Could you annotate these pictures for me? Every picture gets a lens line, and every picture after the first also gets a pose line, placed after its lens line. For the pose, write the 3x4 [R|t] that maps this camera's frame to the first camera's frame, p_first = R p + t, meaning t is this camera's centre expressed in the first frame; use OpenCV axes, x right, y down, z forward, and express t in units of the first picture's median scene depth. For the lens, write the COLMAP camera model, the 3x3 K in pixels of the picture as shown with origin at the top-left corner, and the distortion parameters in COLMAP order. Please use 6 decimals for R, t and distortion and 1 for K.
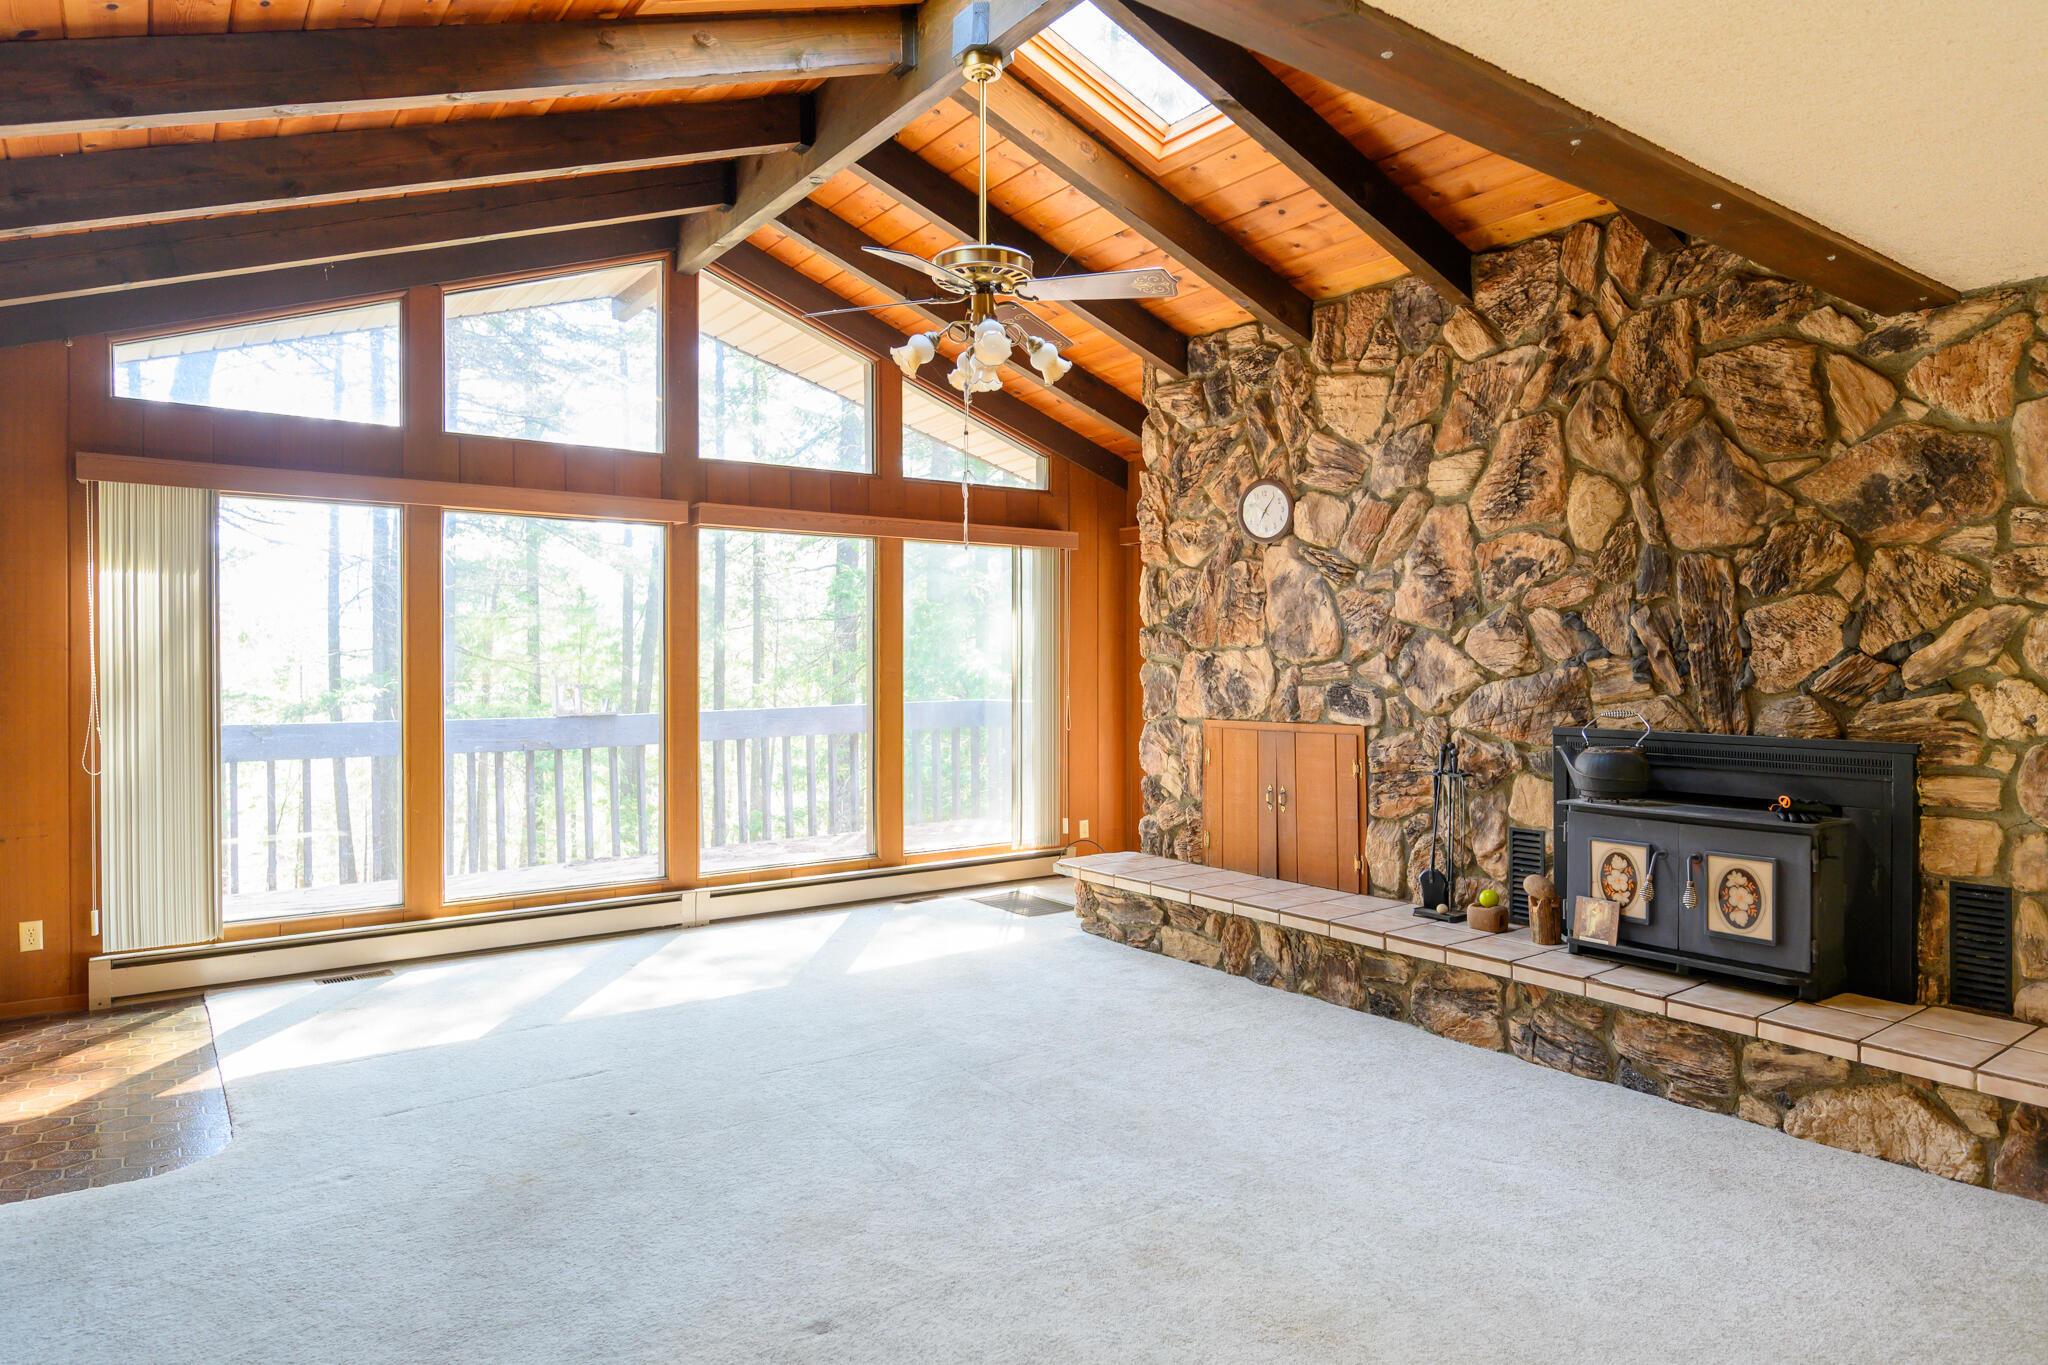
lens RADIAL K [[1237.7, 0, 1024.0], [0, 1237.7, 682.5], [0, 0, 1]] dist [-0.003404, -0.000839]
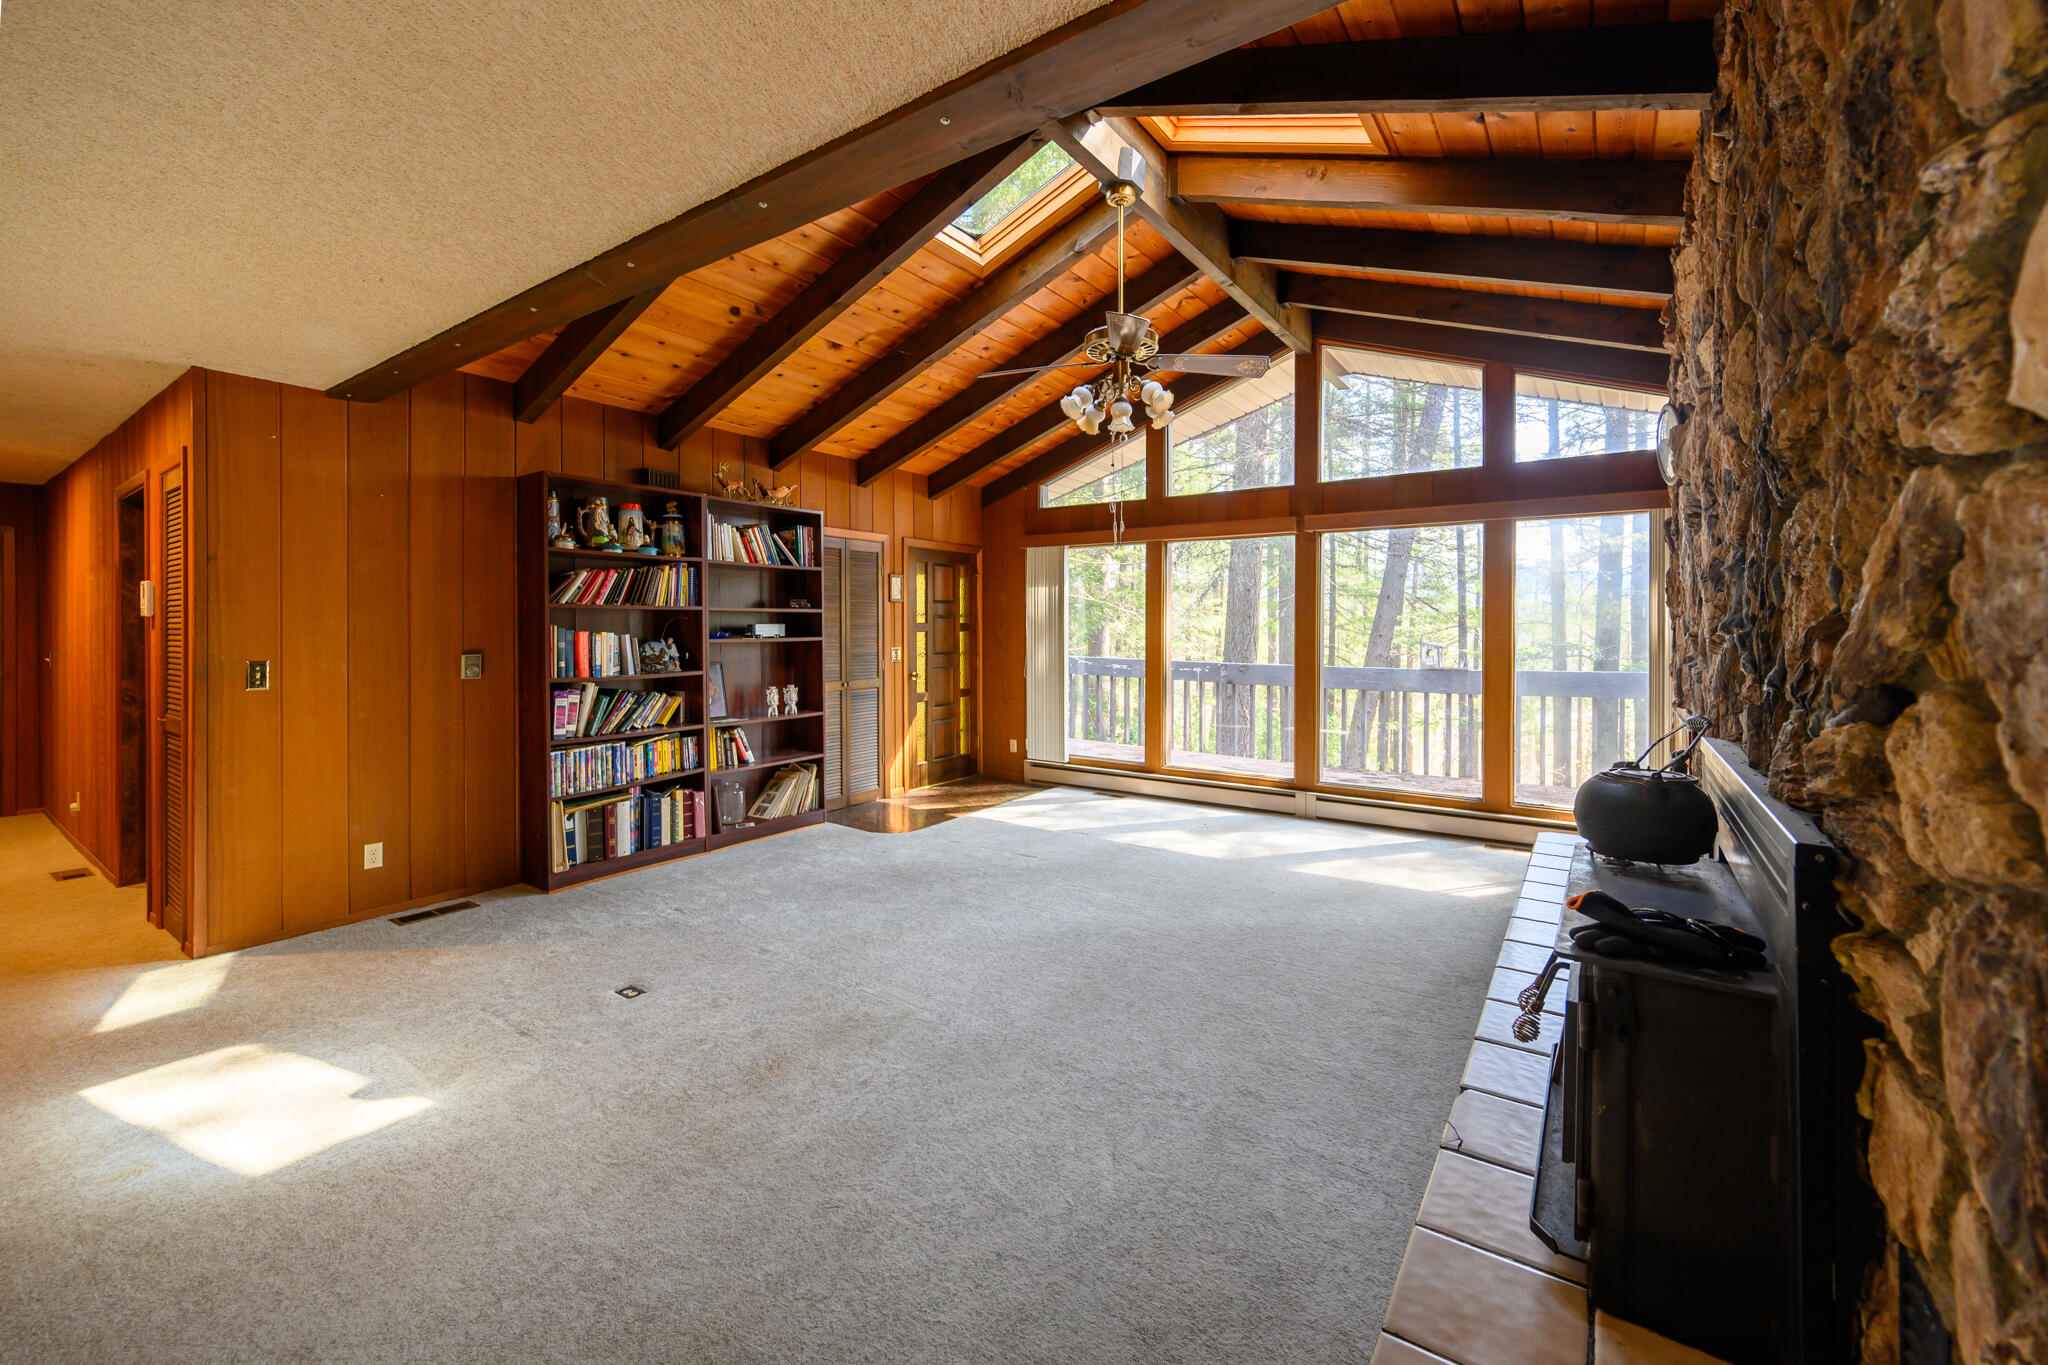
lens RADIAL K [[830.5, 0, 1026.8], [0, 830.5, 627.9], [0, 0, 1]] dist [-0.000181, -0.000015]
pose [[0.334303, 0.003281, -0.942460, 0.580606], [-0.019187, 0.999810, -0.003326, -0.010100], [0.942270, 0.019195, 0.334302, 0.430160]]
